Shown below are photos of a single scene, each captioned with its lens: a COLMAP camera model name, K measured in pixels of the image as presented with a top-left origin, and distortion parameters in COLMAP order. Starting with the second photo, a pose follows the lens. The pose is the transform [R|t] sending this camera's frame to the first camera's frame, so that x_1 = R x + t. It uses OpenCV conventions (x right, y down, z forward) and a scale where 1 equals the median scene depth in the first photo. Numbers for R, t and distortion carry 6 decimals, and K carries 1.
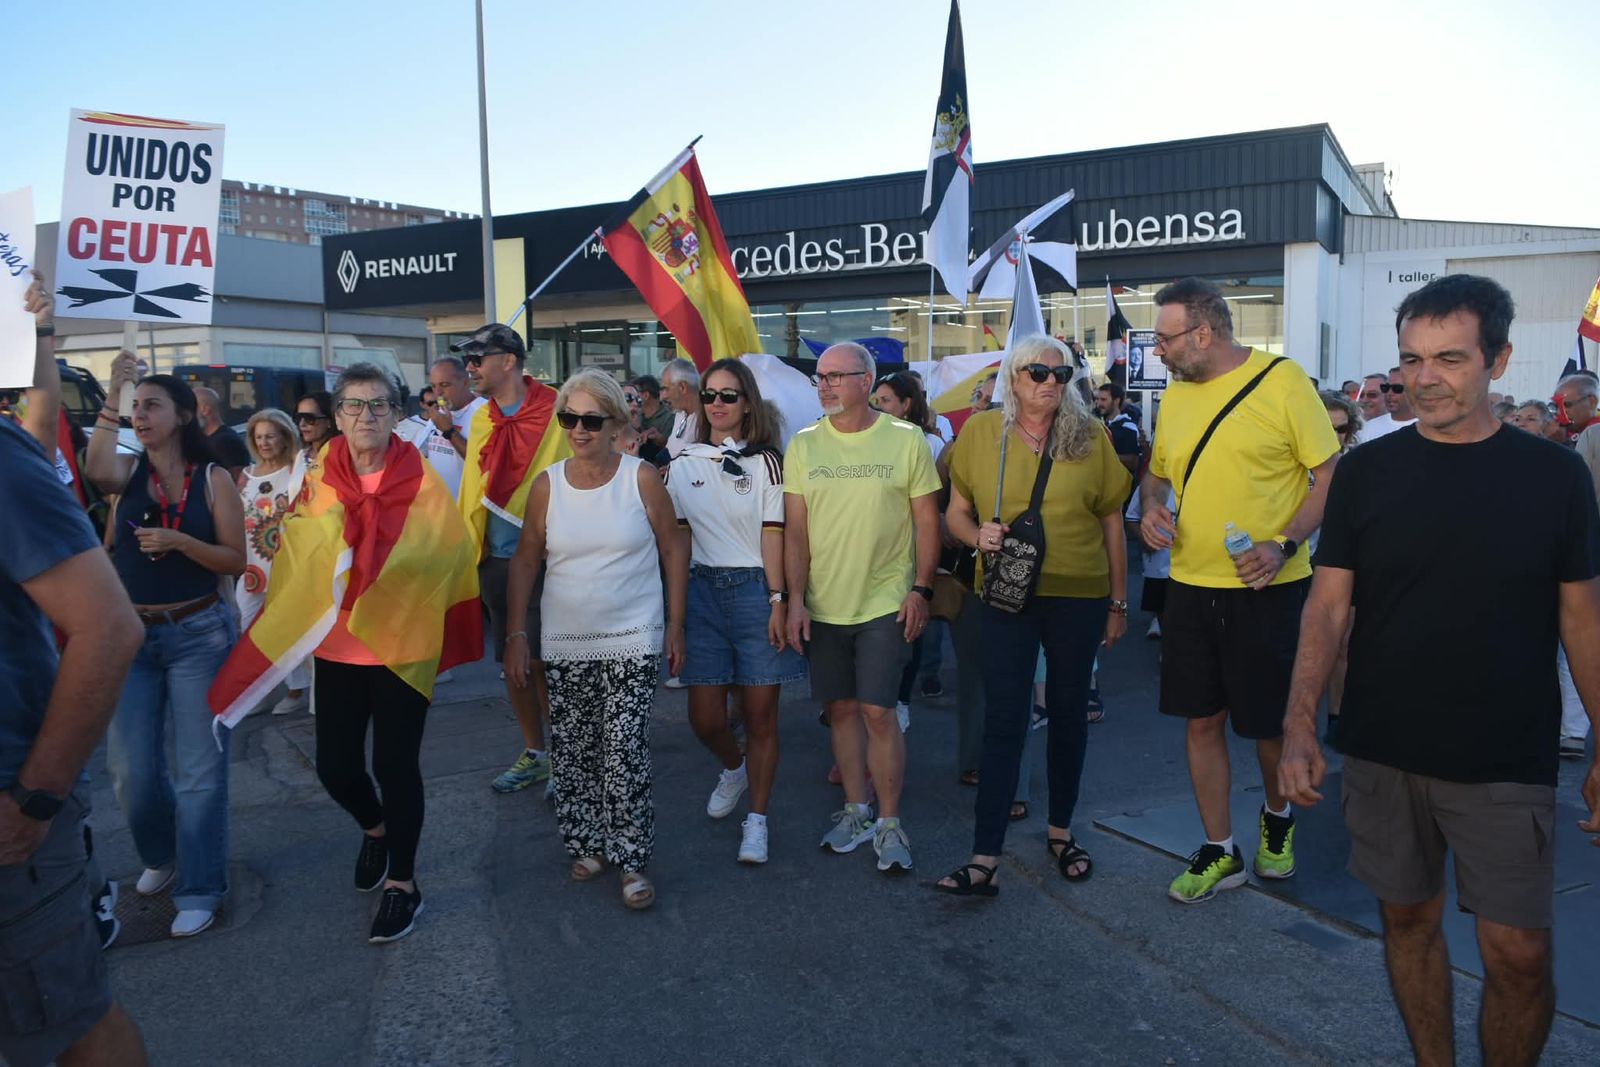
lens RADIAL K [[1264.0, 0, 805.2], [0, 1264.0, 532.3], [0, 0, 1]] dist [-0.012511, 0.018562]
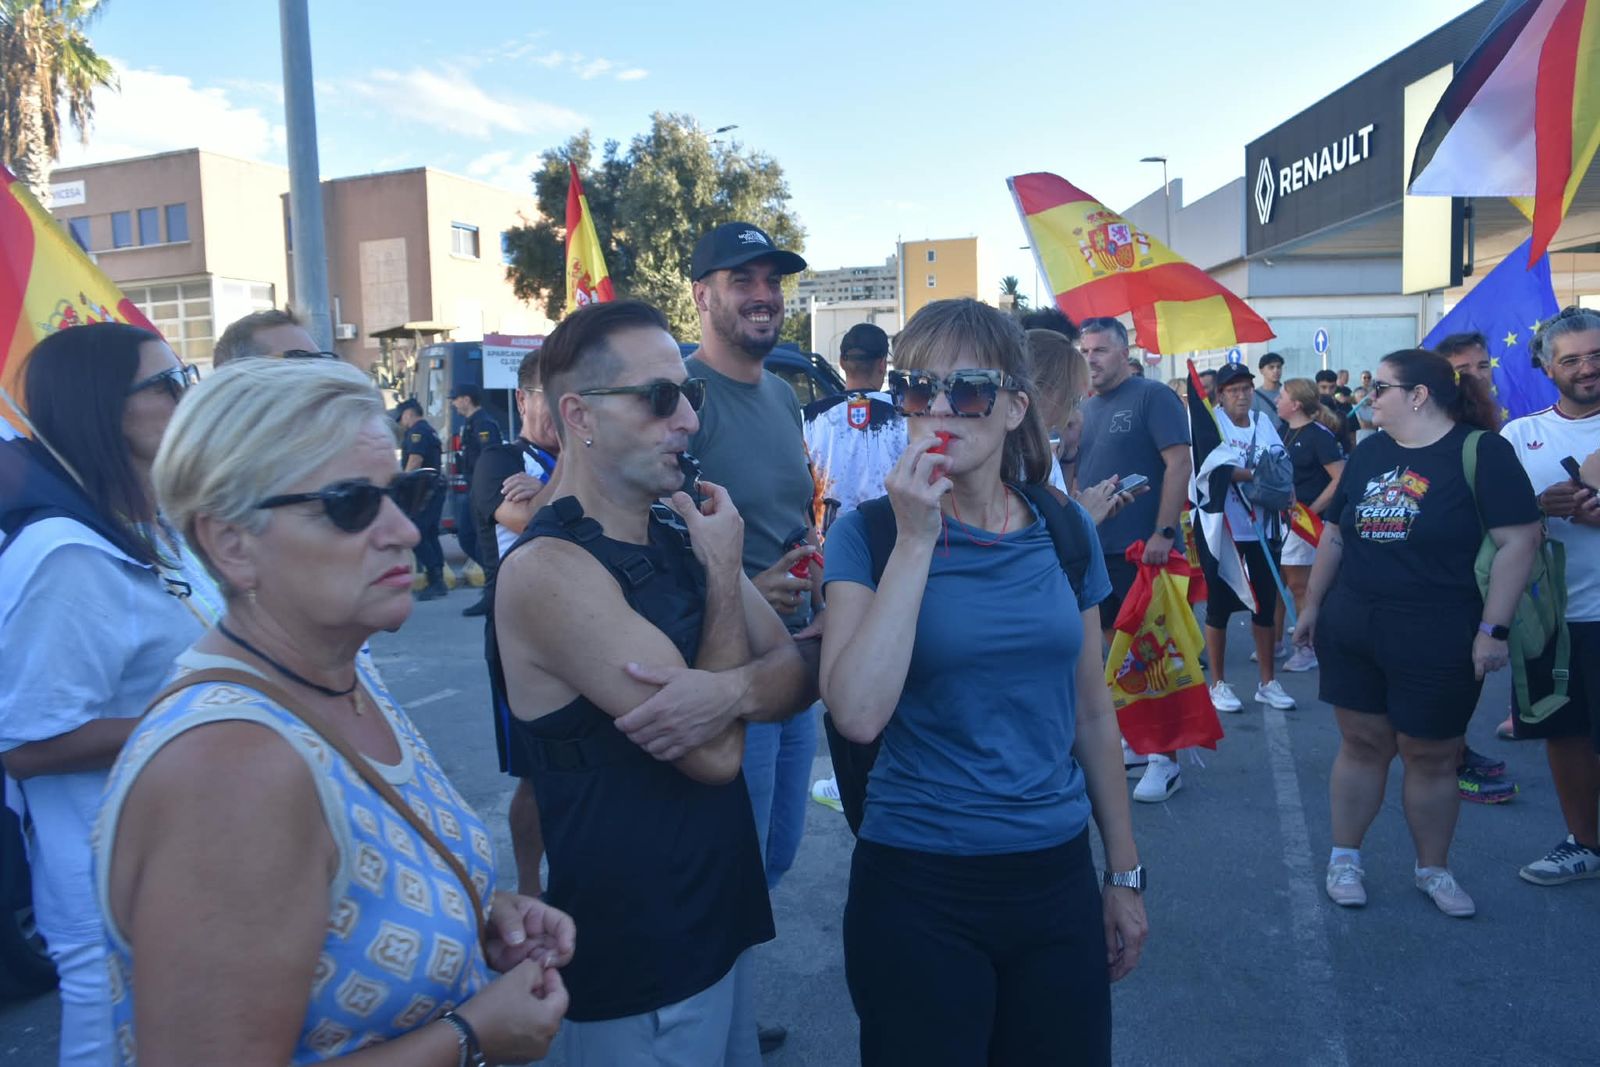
lens RADIAL K [[1264.0, 0, 796.8], [0, 1264.0, 534.4], [0, 0, 1]] dist [-0.012511, 0.018562]
pose [[0.513034, 0.067337, -0.855723, 0.105877], [-0.059181, 0.997321, 0.042998, -0.058044], [0.856326, 0.028583, 0.515645, 0.606126]]
